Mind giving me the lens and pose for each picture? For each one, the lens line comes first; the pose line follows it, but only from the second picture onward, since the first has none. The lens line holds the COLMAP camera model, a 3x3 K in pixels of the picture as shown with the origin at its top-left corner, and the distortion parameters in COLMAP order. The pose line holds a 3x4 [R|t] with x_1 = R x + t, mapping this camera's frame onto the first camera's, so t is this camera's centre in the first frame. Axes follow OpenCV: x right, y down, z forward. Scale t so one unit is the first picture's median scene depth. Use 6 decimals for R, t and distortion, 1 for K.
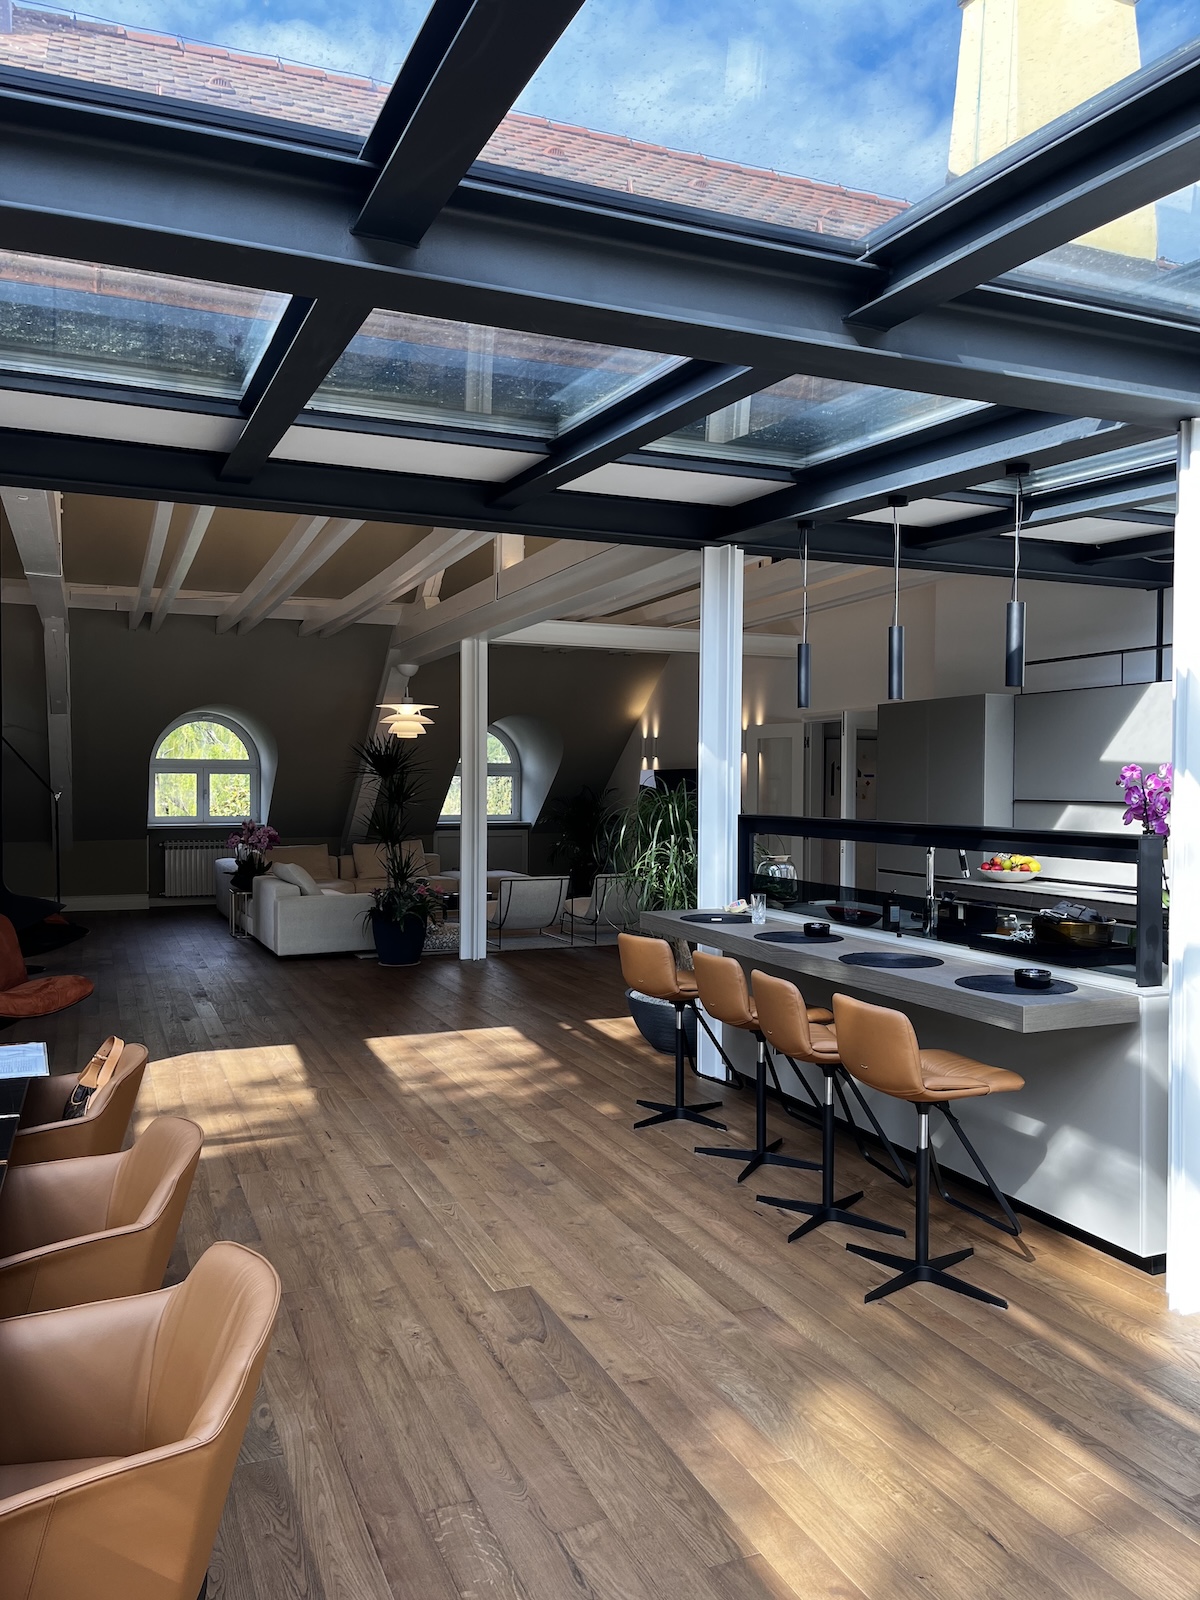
lens RADIAL K [[1207.0, 0, 607.6], [0, 1207.0, 797.3], [0, 0, 1]] dist [0.058998, -0.043295]
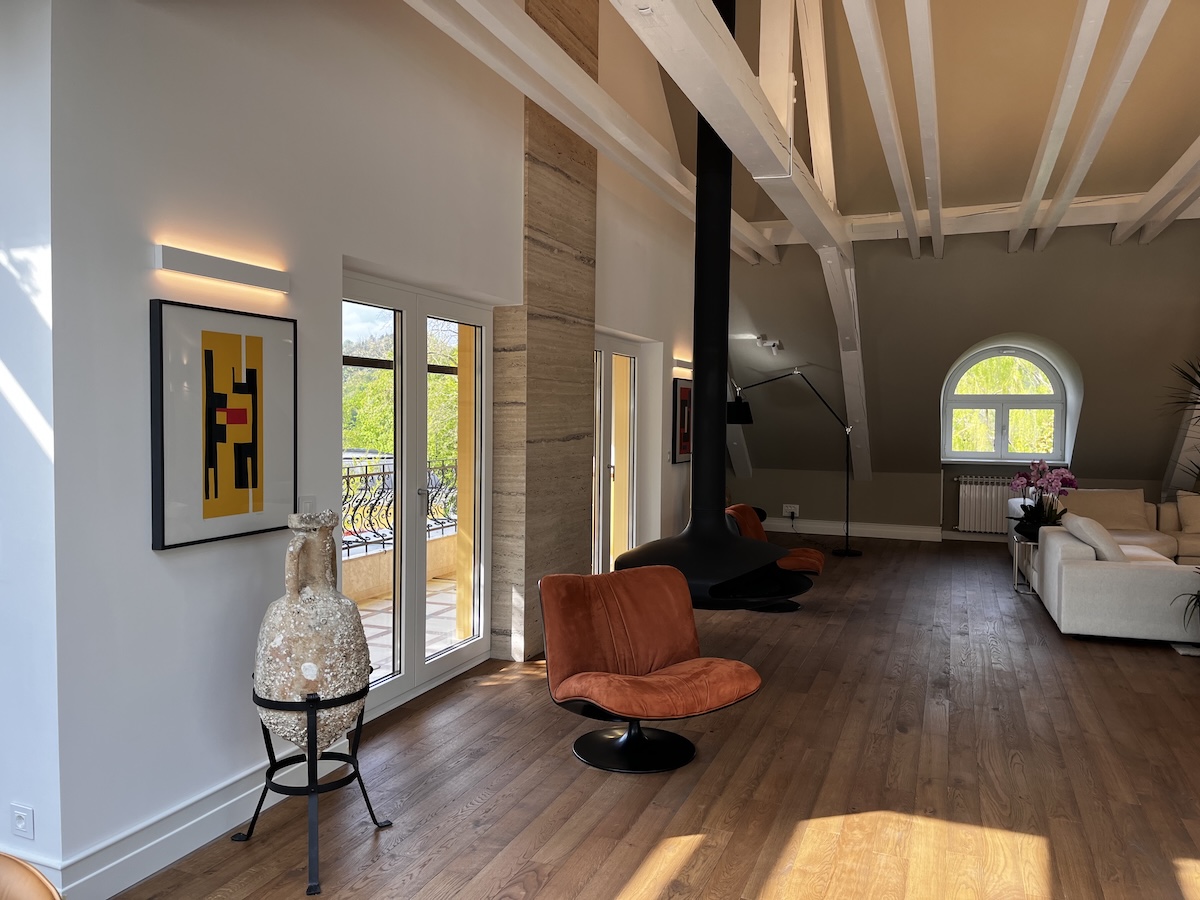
lens RADIAL K [[905.3, 0, 598.6], [0, 905.3, 451.6], [0, 0, 1]] dist [0.058998, -0.043295]
pose [[0.713023, 0.032003, -0.700410, -0.054505], [-0.015849, 0.999438, 0.029532, -0.001867], [0.700962, -0.009956, 0.713129, 0.284528]]
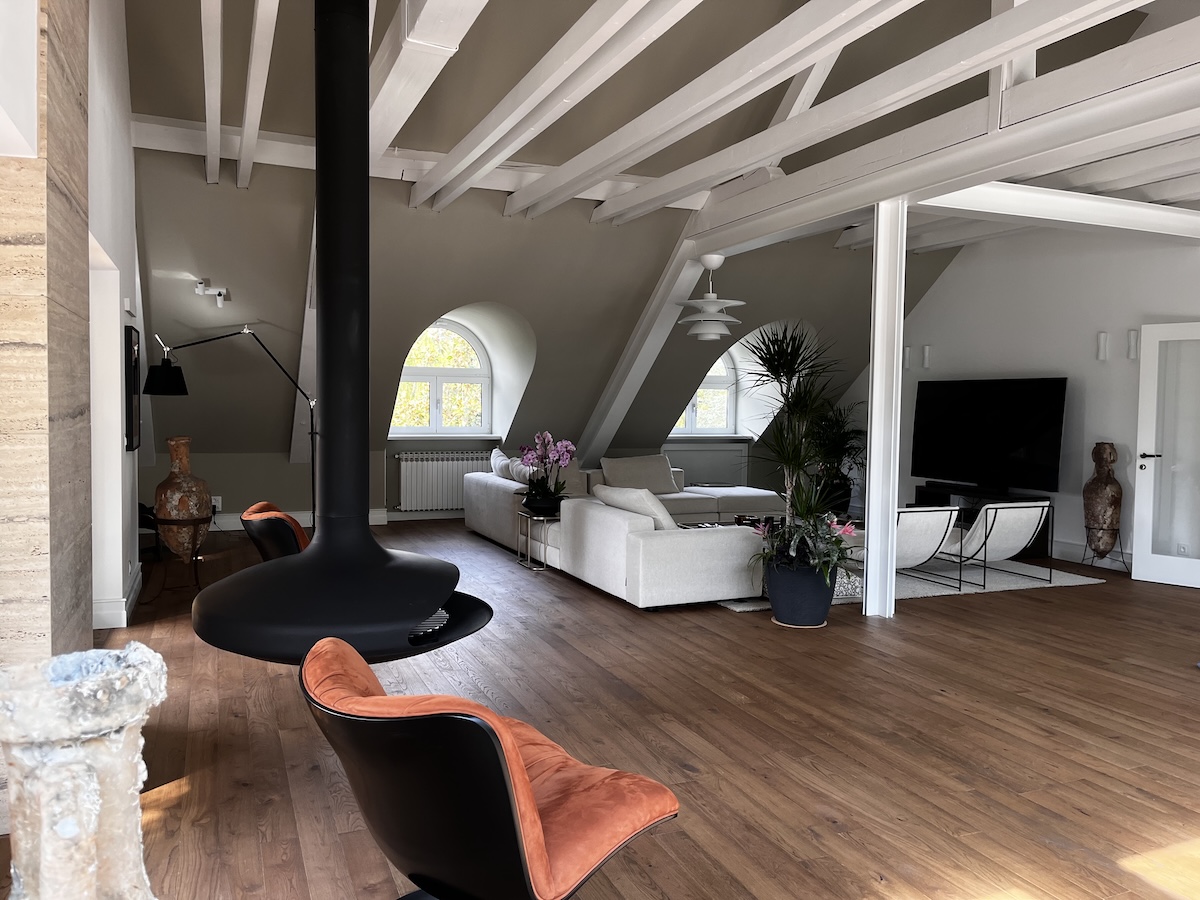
lens RADIAL K [[905.3, 0, 600.0], [0, 905.3, 444.9], [0, 0, 1]] dist [0.058998, -0.043295]
pose [[0.999896, 0.010895, -0.009408, -0.231744], [-0.010547, 0.999287, 0.036262, 0.003134], [0.009797, -0.036159, 0.999298, 0.334589]]
